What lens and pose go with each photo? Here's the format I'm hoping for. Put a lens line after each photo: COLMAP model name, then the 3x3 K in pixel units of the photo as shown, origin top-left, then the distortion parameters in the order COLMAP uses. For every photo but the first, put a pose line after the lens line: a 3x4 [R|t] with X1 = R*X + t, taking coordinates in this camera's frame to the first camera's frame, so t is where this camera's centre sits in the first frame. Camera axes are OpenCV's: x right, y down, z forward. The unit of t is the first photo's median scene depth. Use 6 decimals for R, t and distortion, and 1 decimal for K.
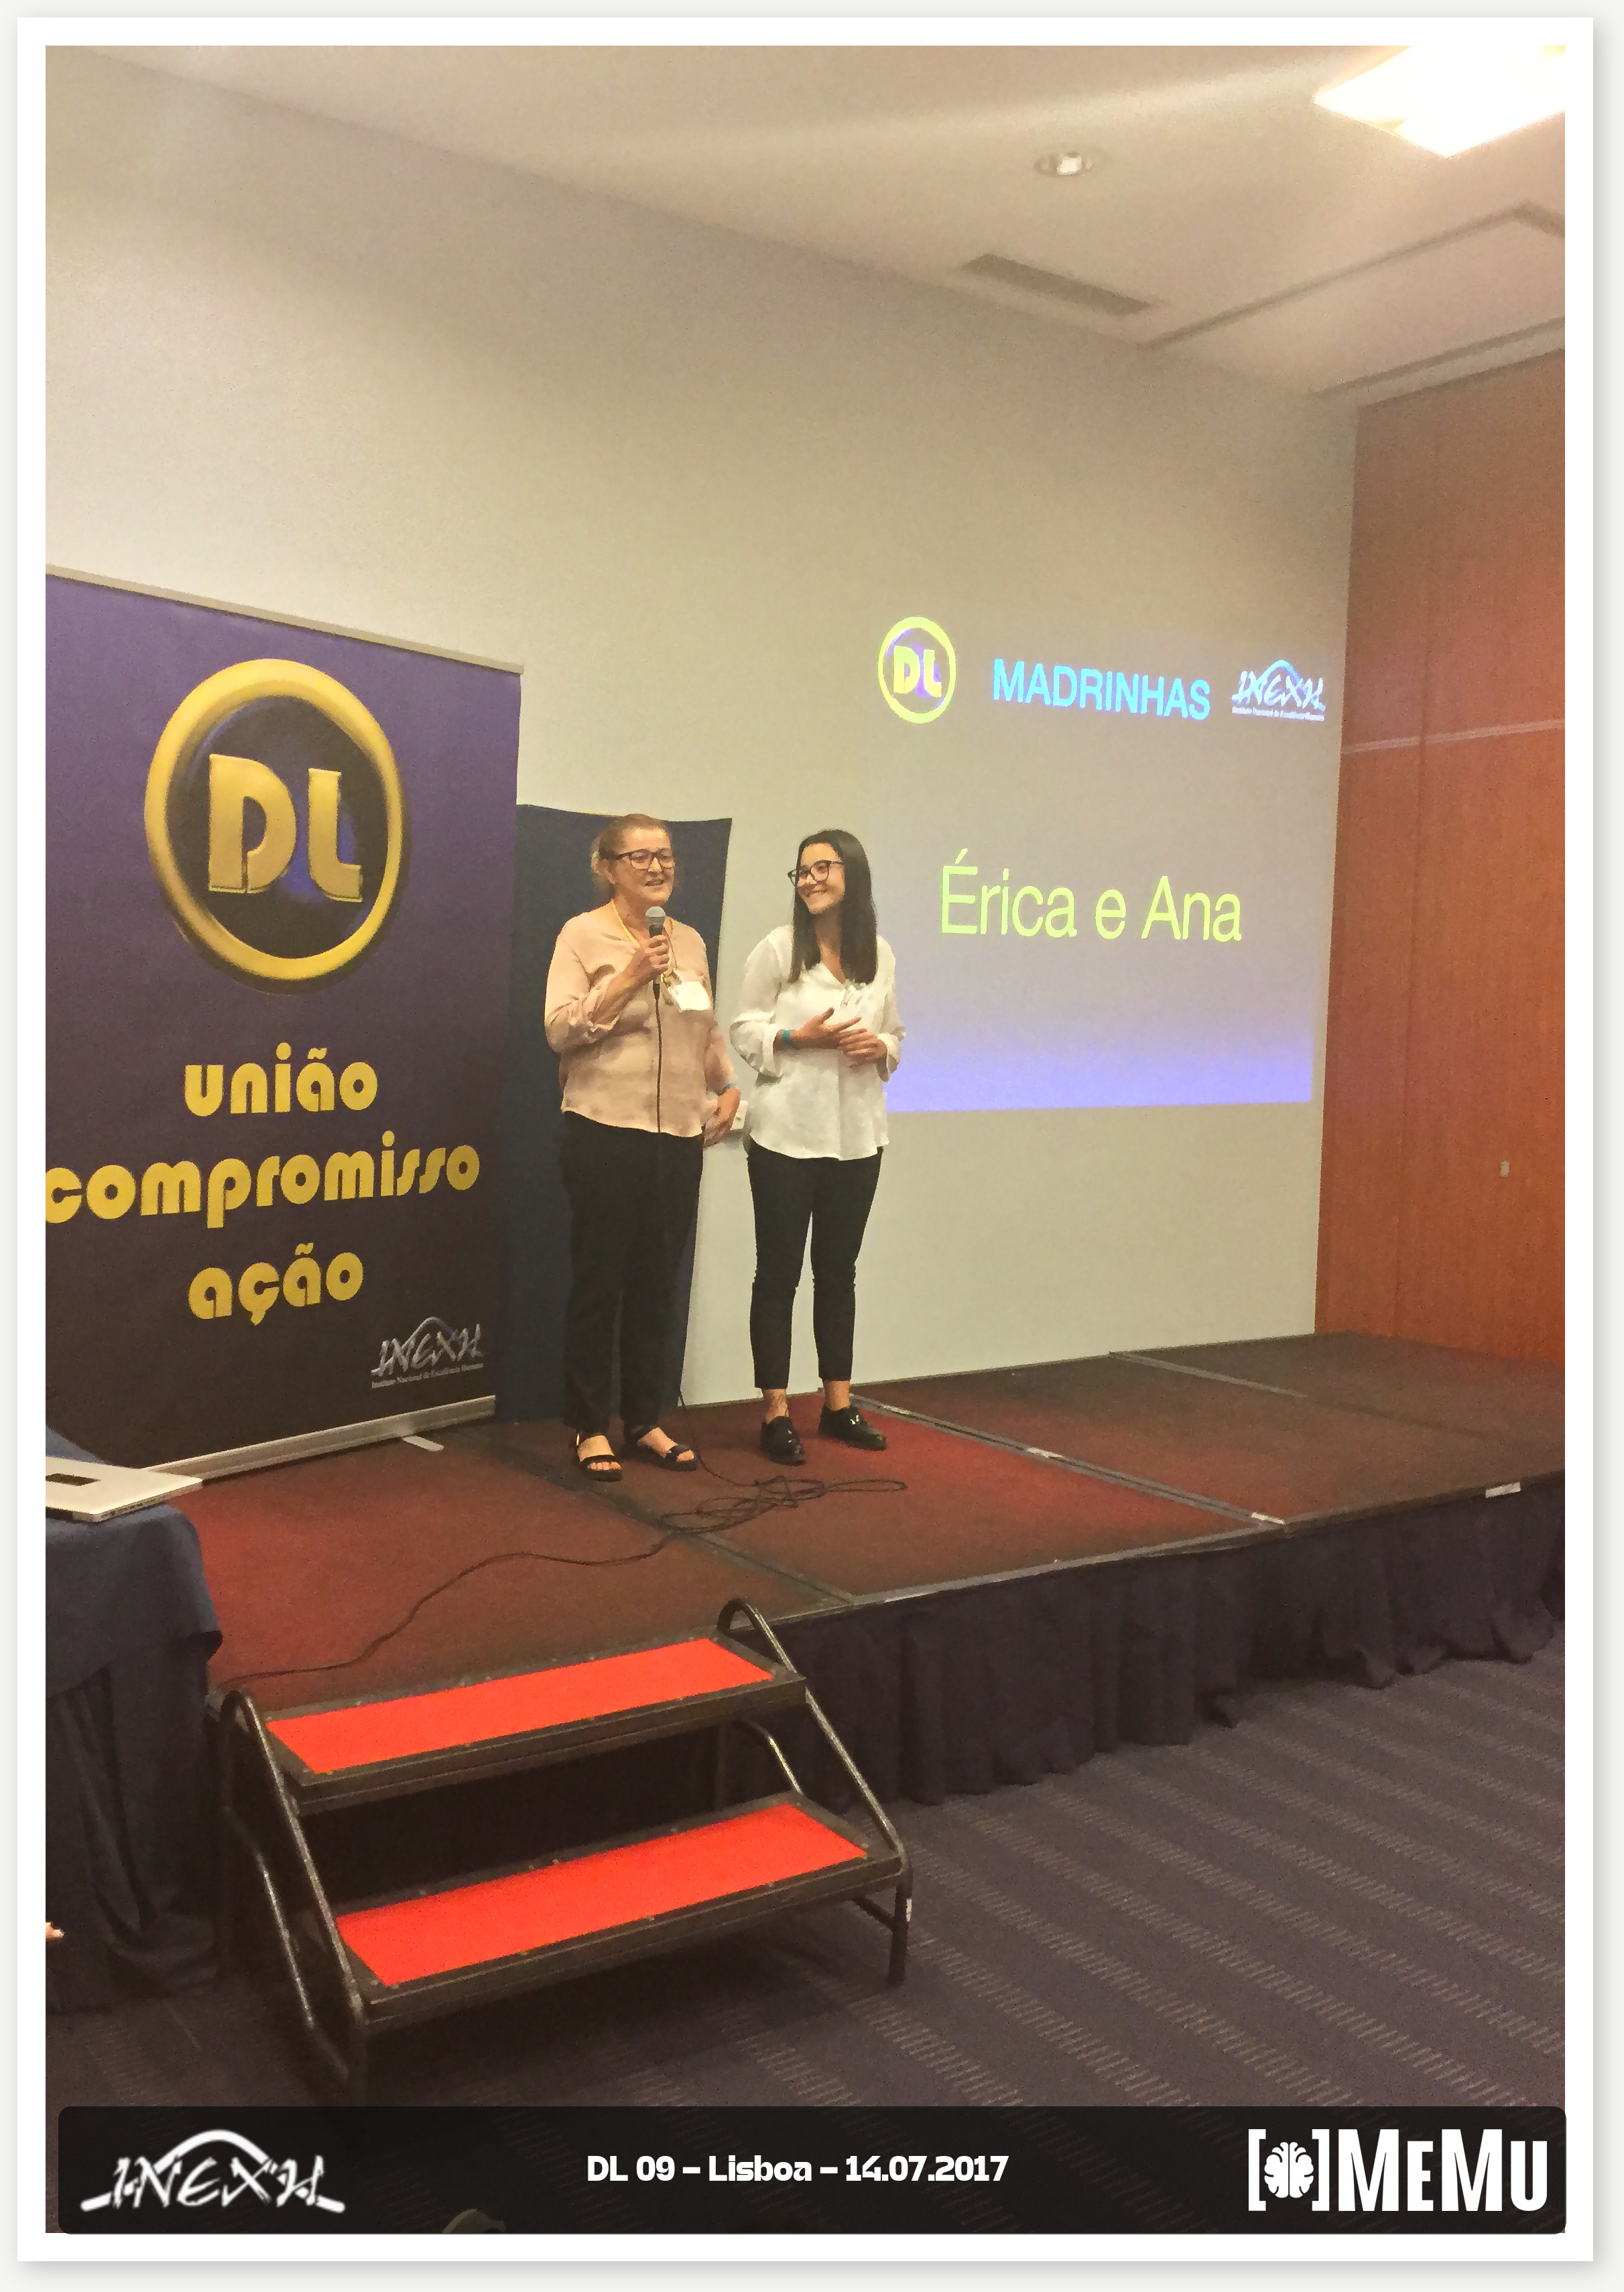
lens RADIAL K [[2053.9, 0, 766.5], [0, 2053.9, 1159.5], [0, 0, 1]] dist [0.125398, -0.249764]
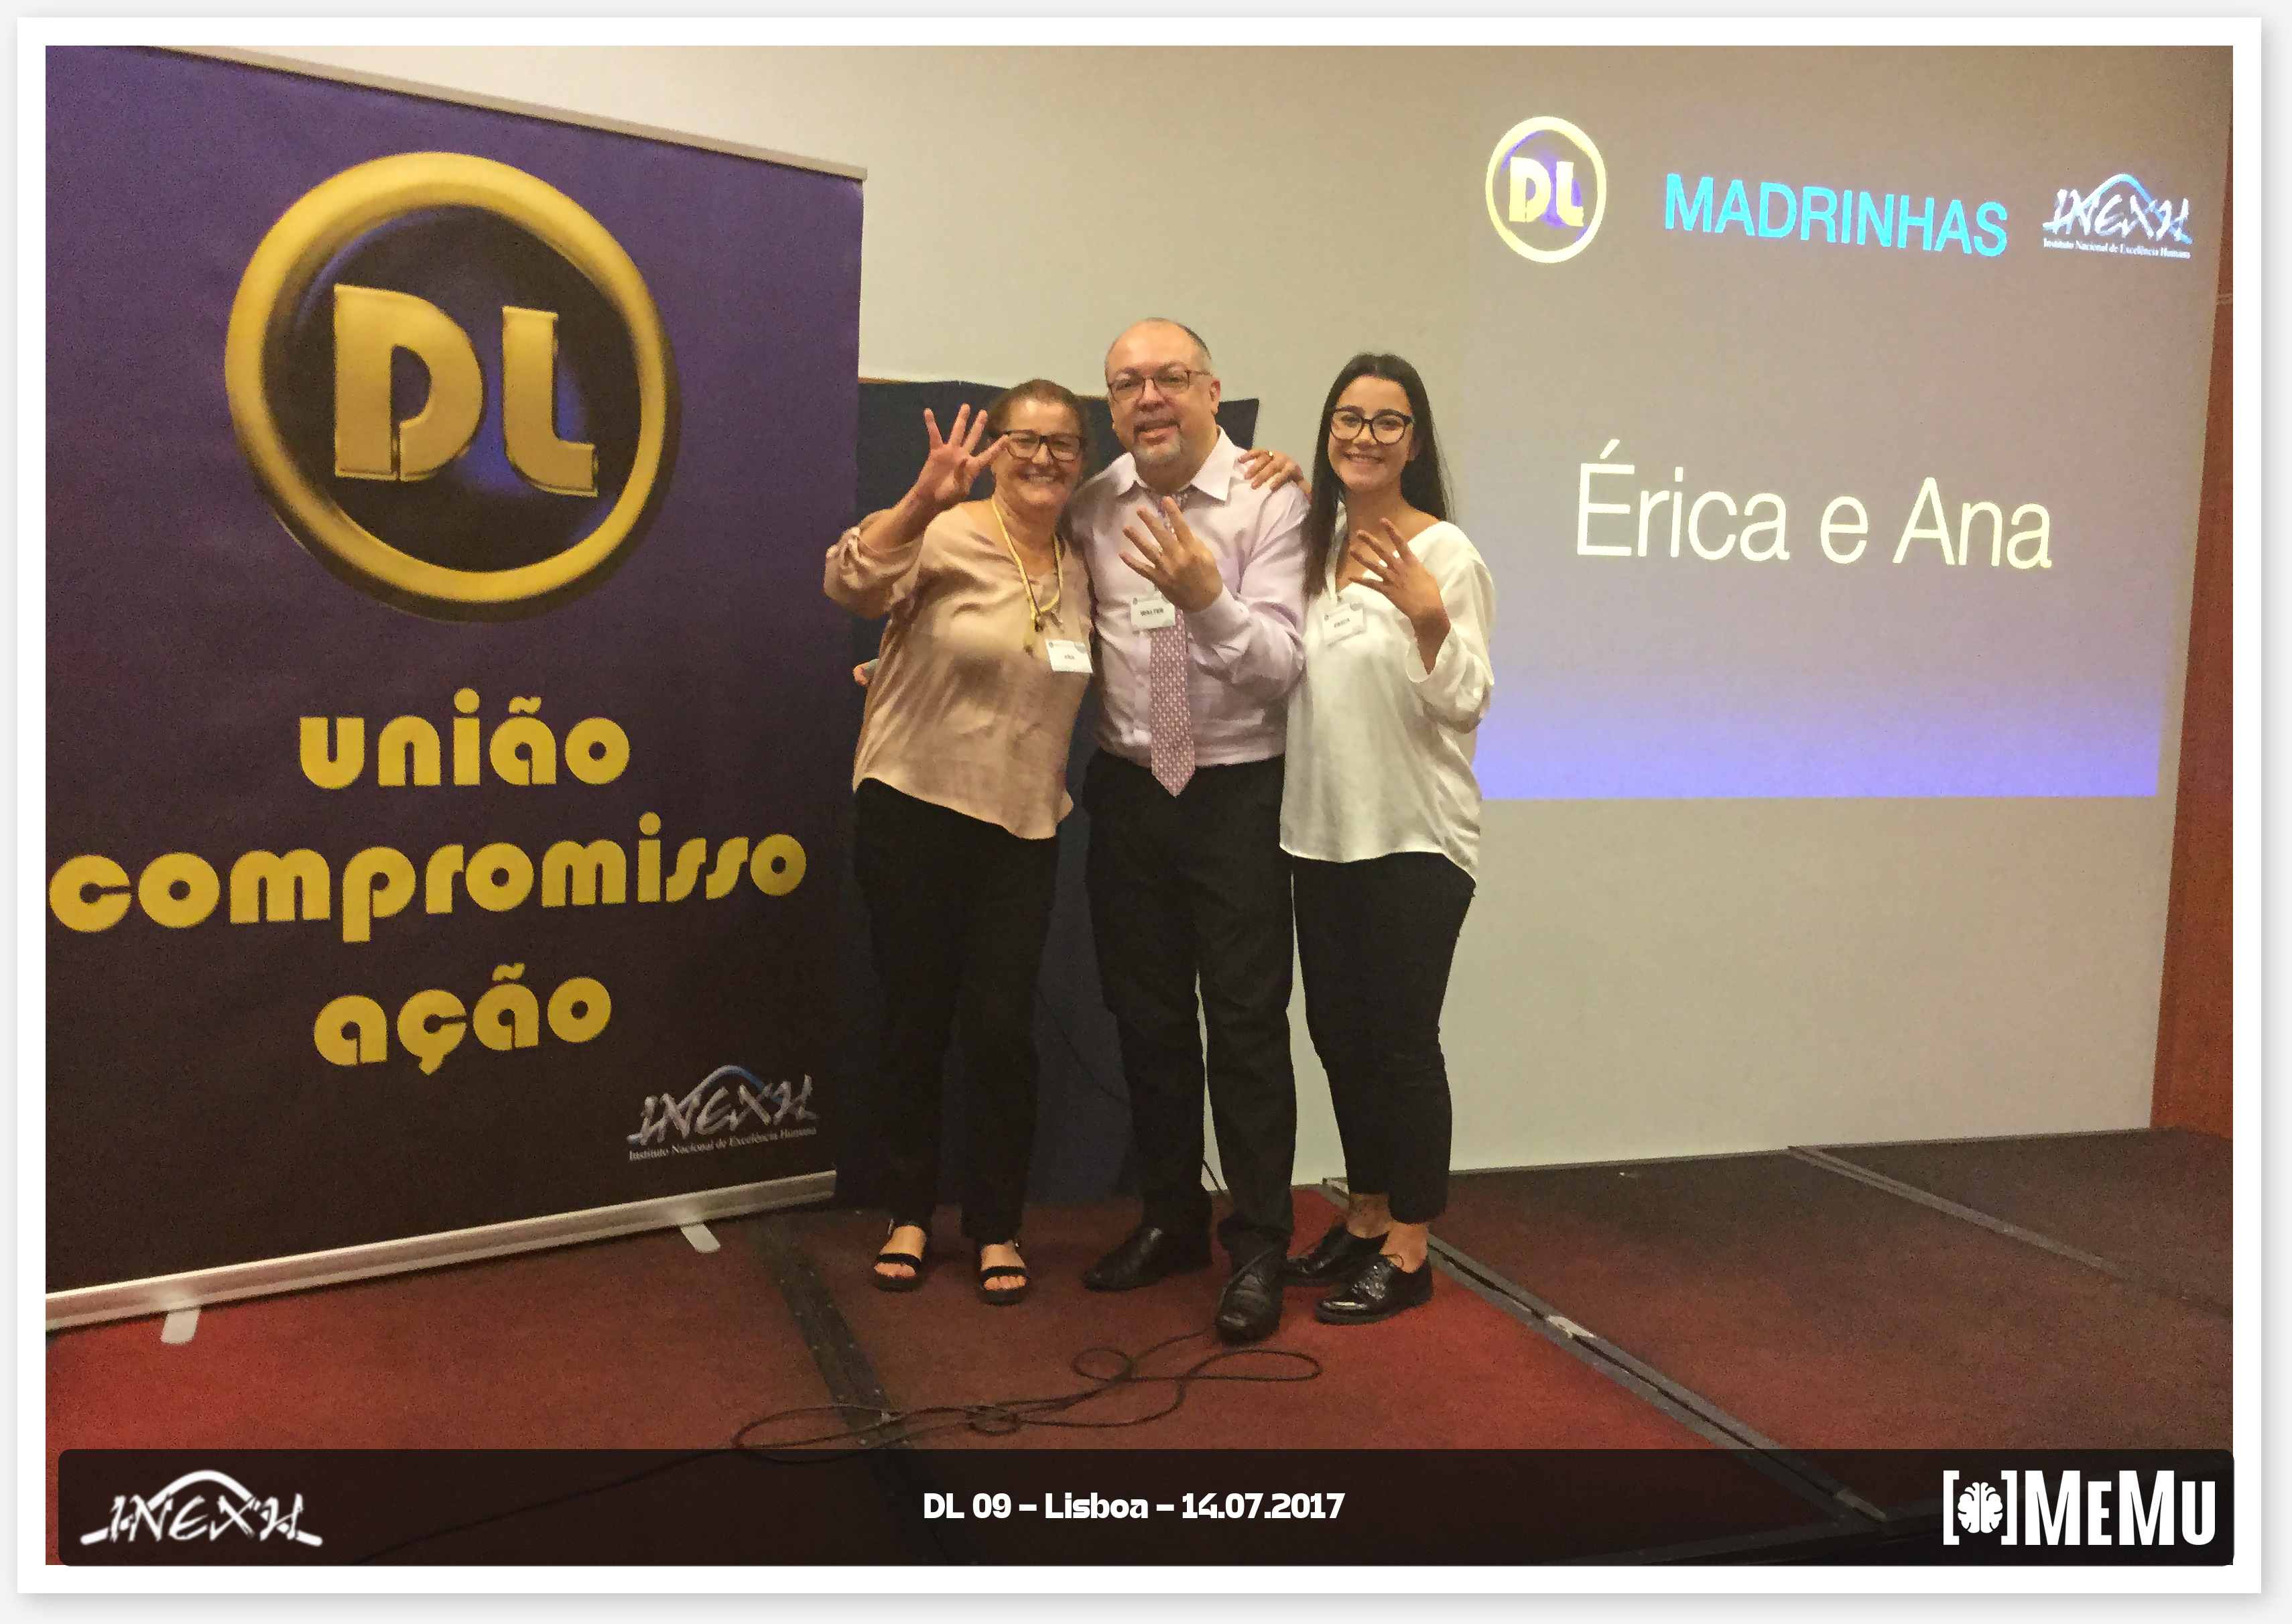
lens RADIAL K [[2053.9, 0, 1148.5], [0, 2053.9, 853.9], [0, 0, 1]] dist [0.125398, -0.249764]
pose [[0.965871, 0.035381, -0.256595, 0.180426], [-0.030663, 0.999280, 0.022366, -0.021682], [0.257201, -0.013734, 0.966260, 0.345940]]
